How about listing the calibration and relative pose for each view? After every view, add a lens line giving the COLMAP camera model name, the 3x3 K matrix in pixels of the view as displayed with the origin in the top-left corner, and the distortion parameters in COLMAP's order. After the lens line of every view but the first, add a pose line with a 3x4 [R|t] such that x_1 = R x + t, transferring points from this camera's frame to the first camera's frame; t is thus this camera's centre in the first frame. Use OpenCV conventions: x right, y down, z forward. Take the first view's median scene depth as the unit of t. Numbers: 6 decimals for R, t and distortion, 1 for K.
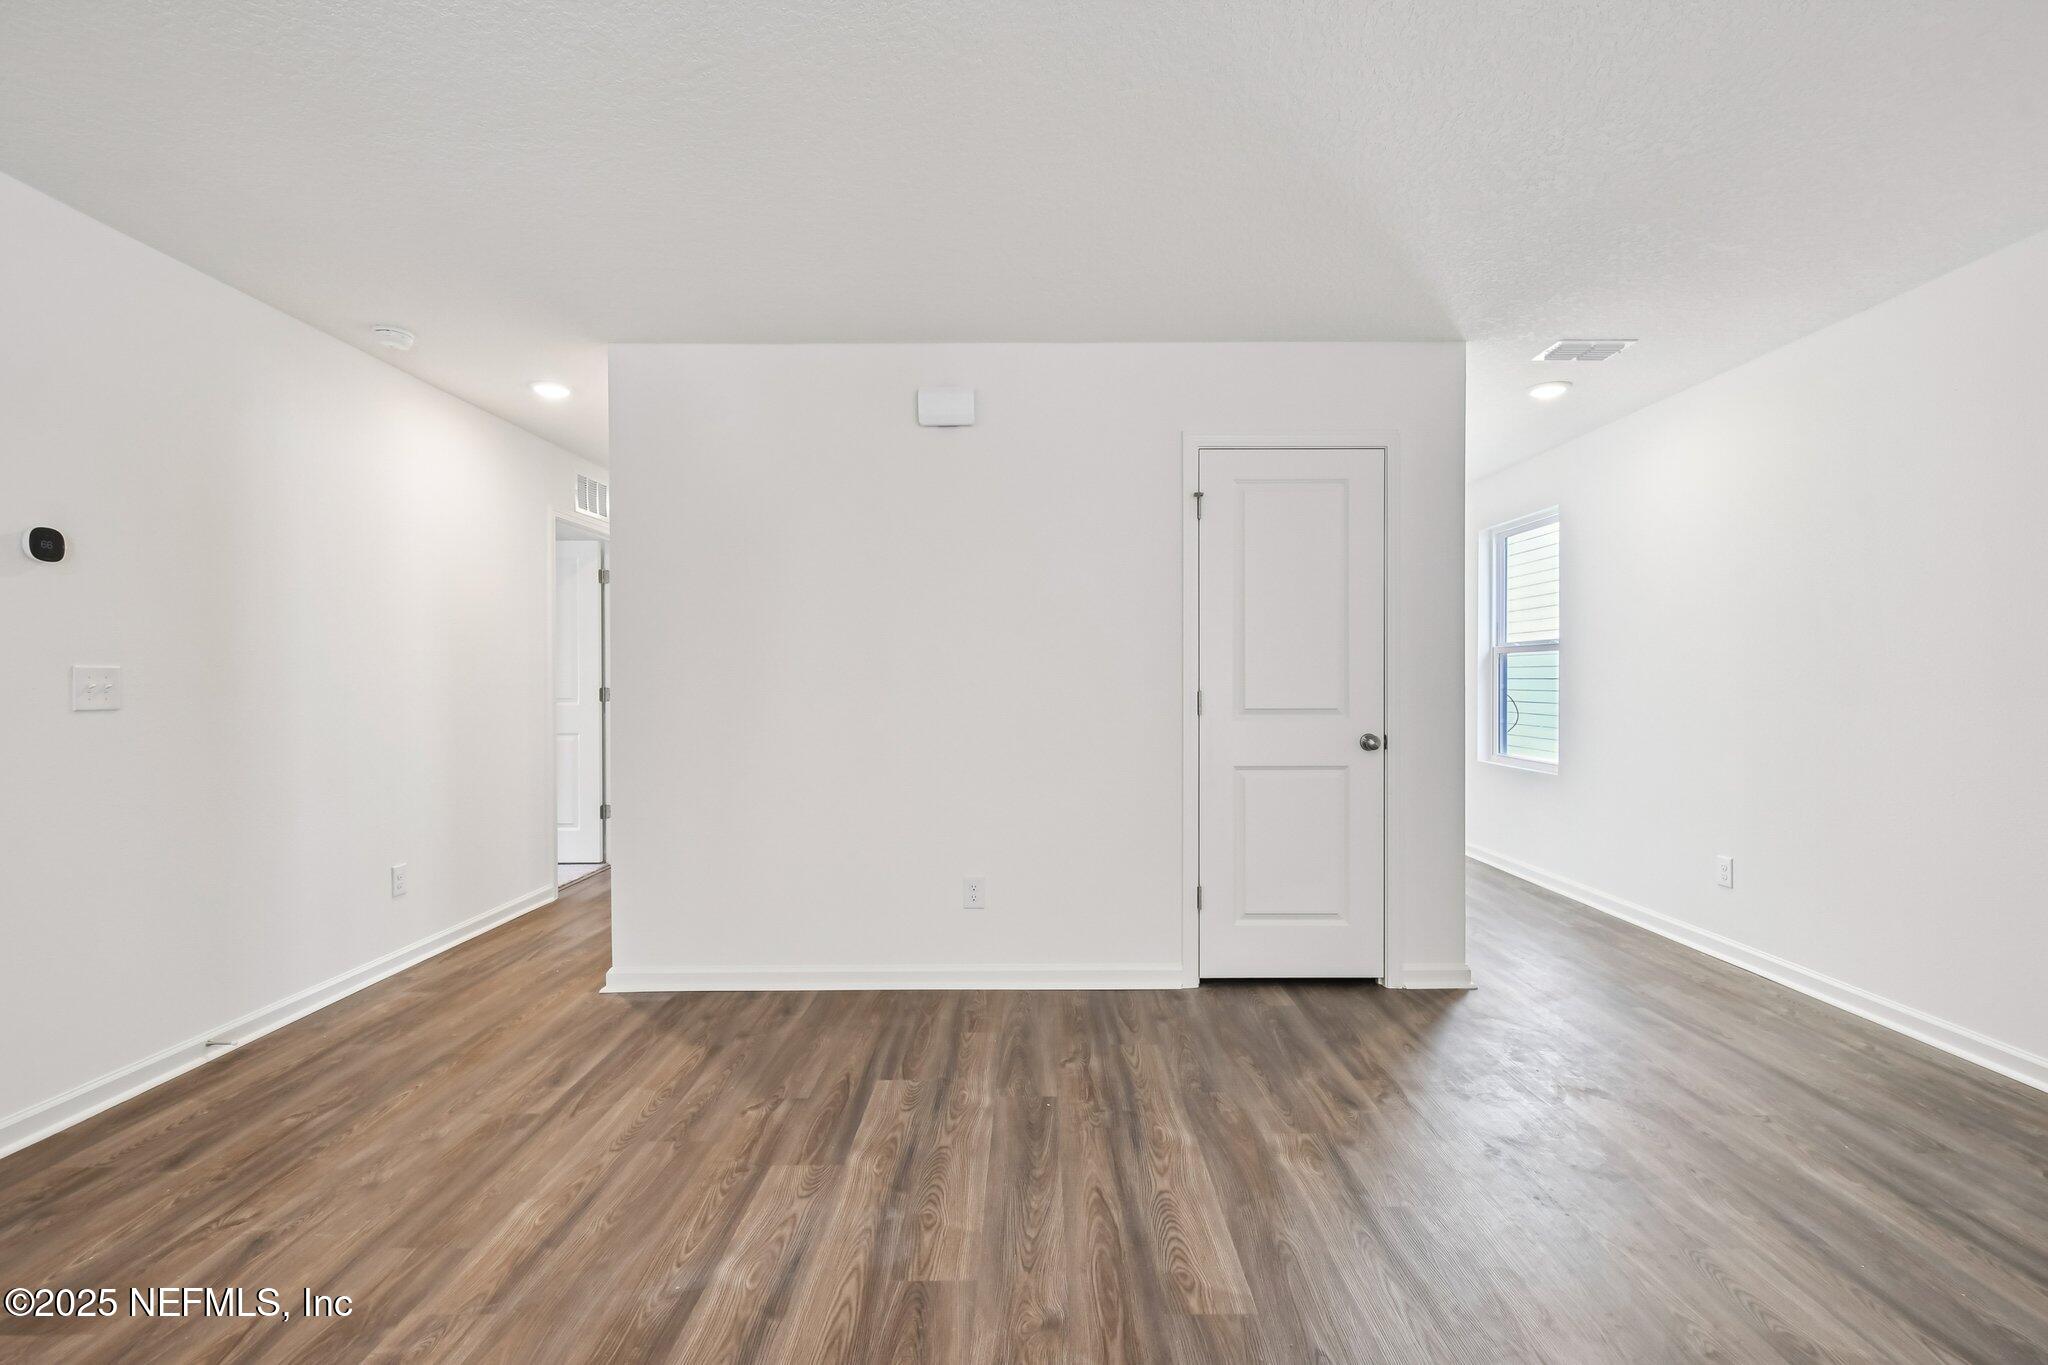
lens RADIAL K [[913.4, 0, 1047.6], [0, 913.4, 685.4], [0, 0, 1]] dist [0.003853, -0.001248]
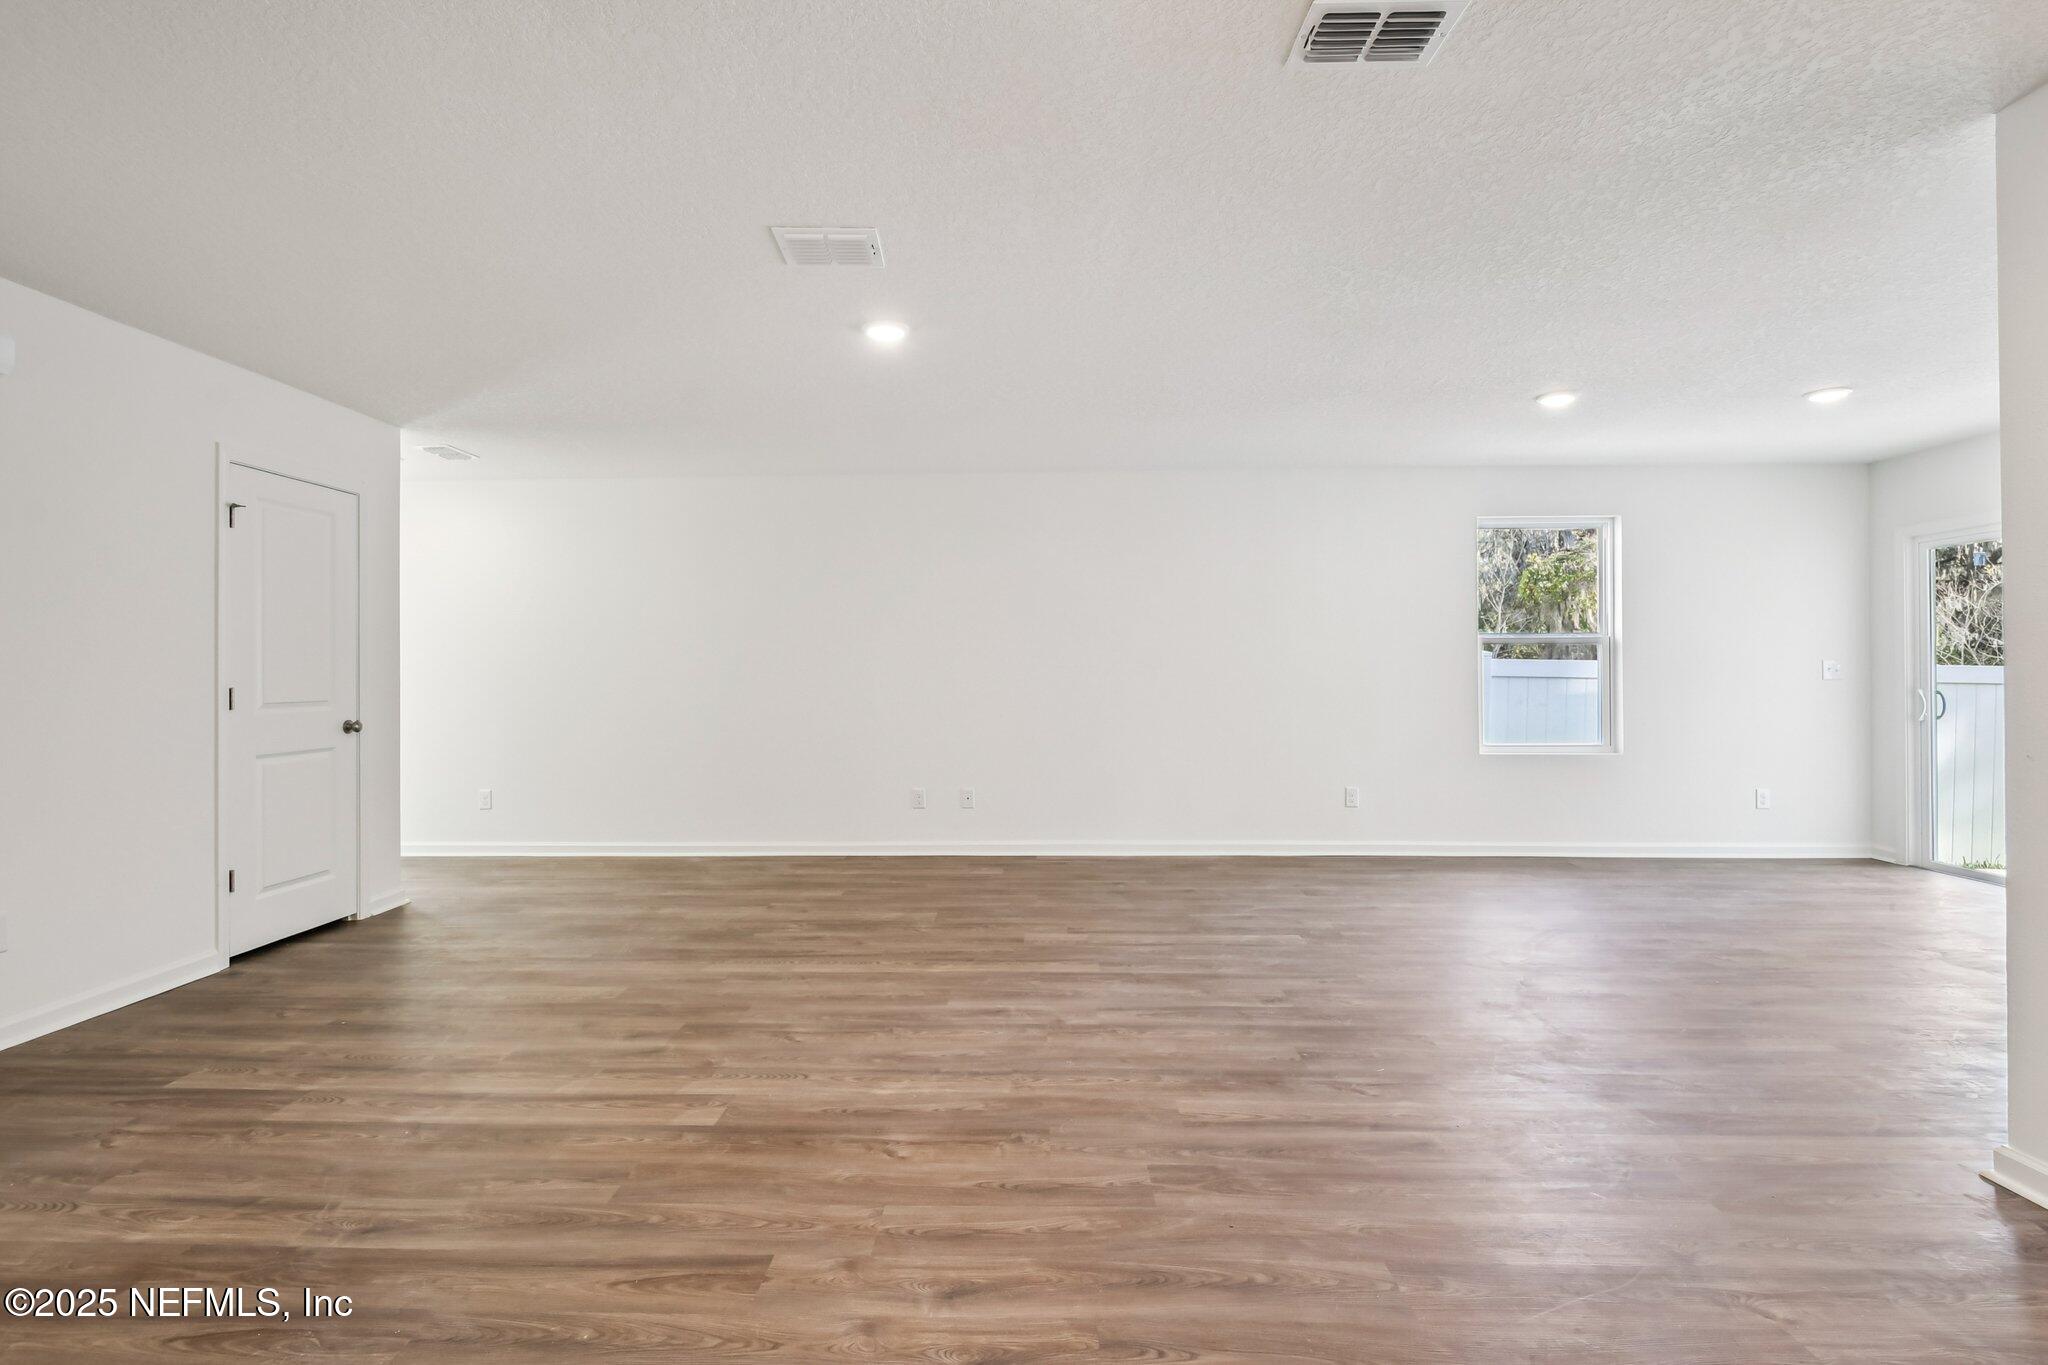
lens RADIAL K [[913.4, 0, 1015.1], [0, 913.4, 689.1], [0, 0, 1]] dist [0.003853, -0.001248]
pose [[0.040934, -0.017074, 0.999016, -1.036782], [0.018156, 0.999702, 0.016342, 0.005888], [-0.998997, 0.017470, 0.041231, 0.034549]]
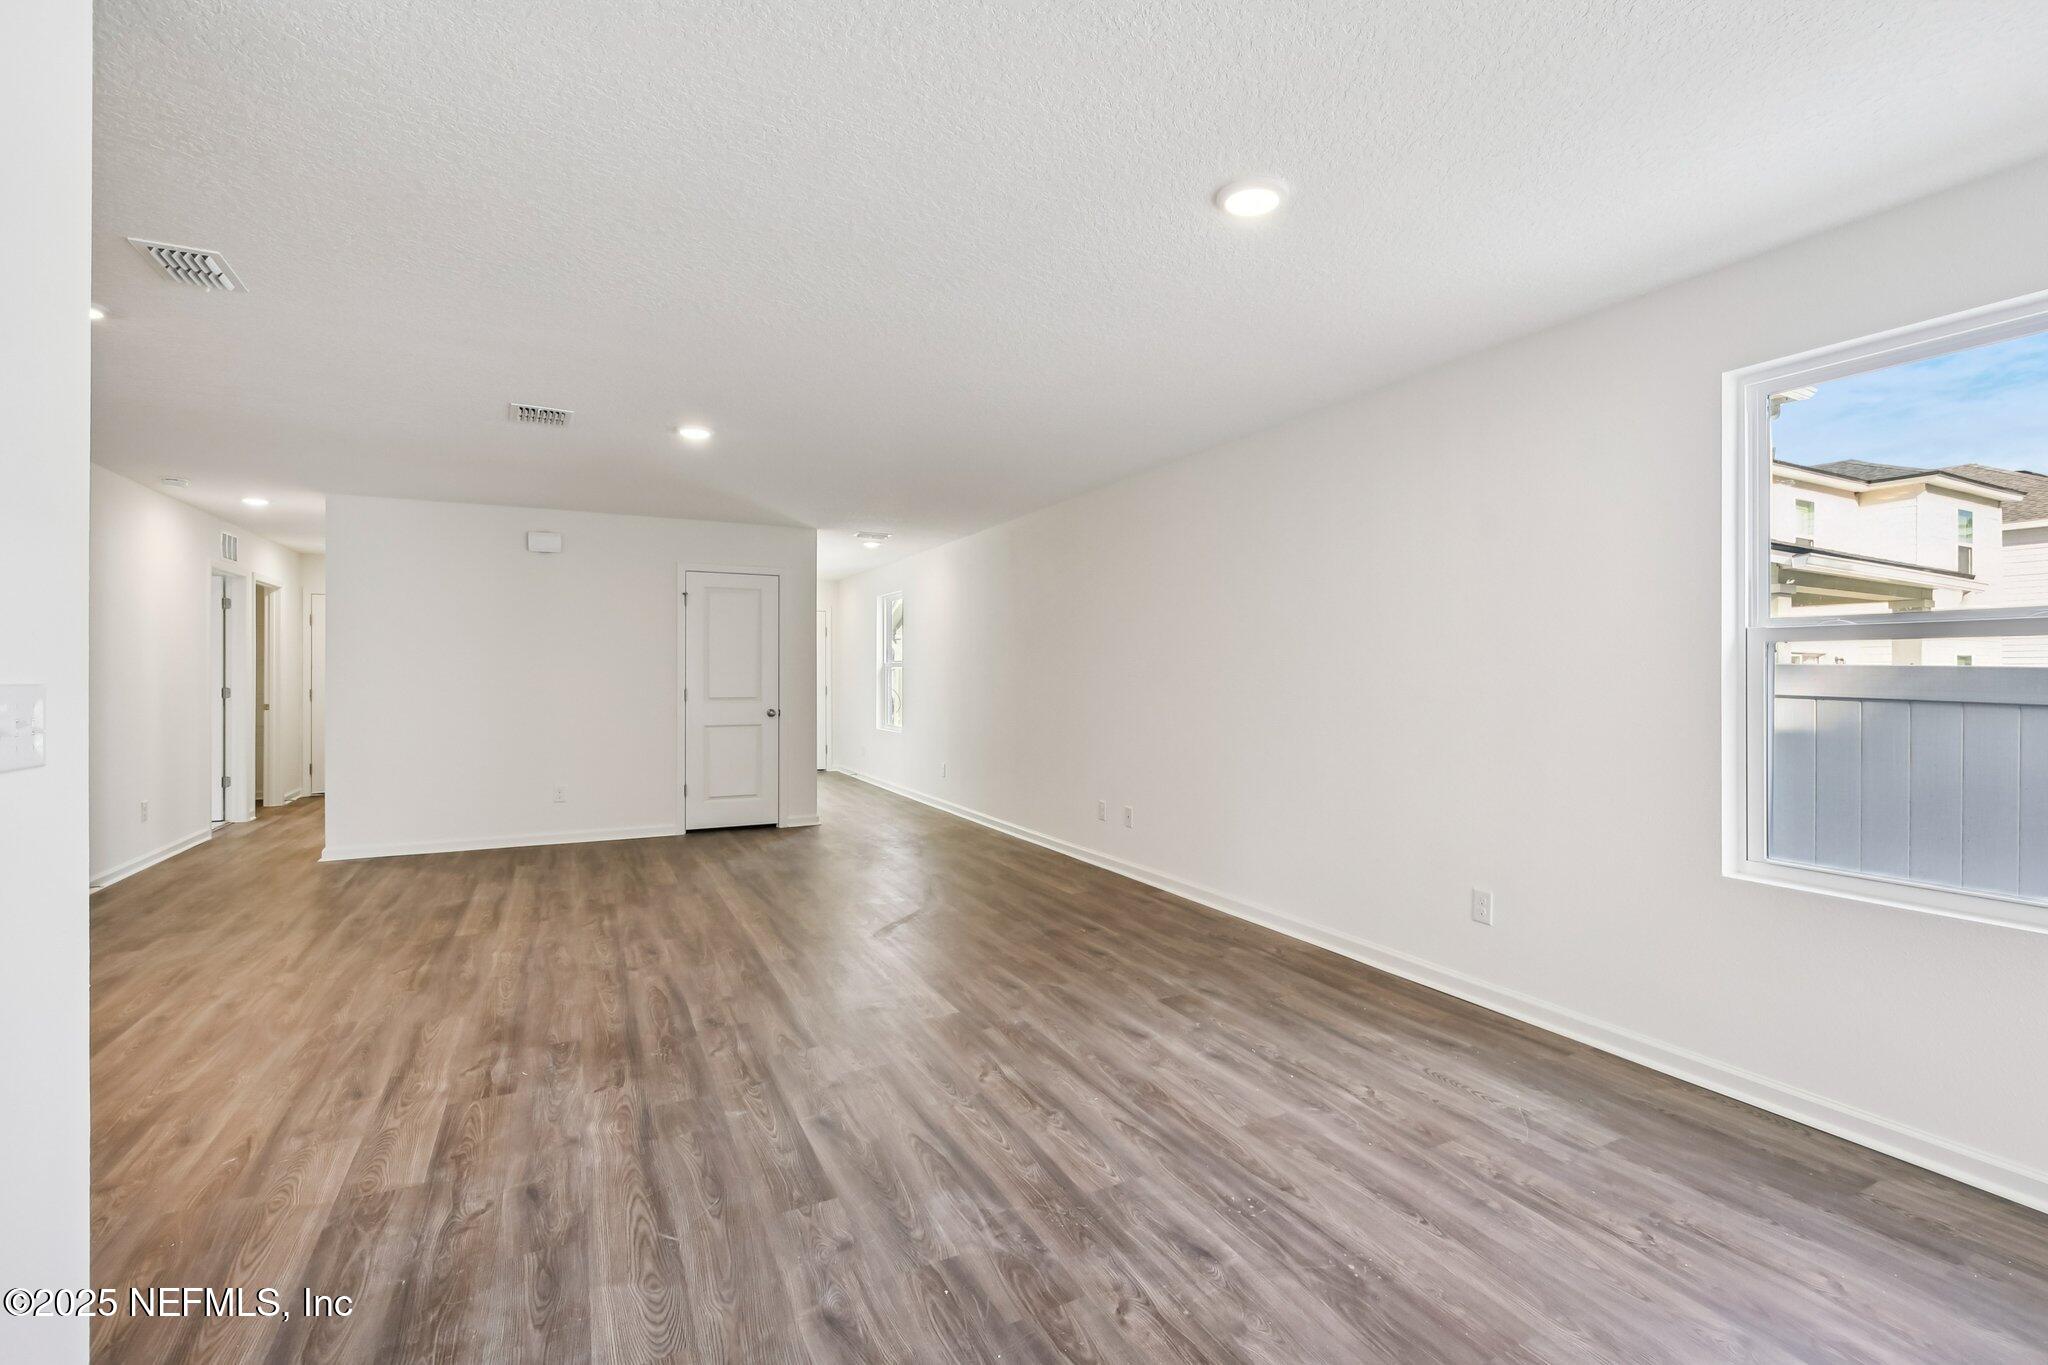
lens RADIAL K [[913.4, 0, 1042.0], [0, 913.4, 679.6], [0, 0, 1]] dist [0.003853, -0.001248]
pose [[0.893576, 0.000002, 0.448912, -0.044706], [0.003359, 0.999972, -0.006691, 0.004074], [-0.448900, 0.007487, 0.893551, -1.411680]]
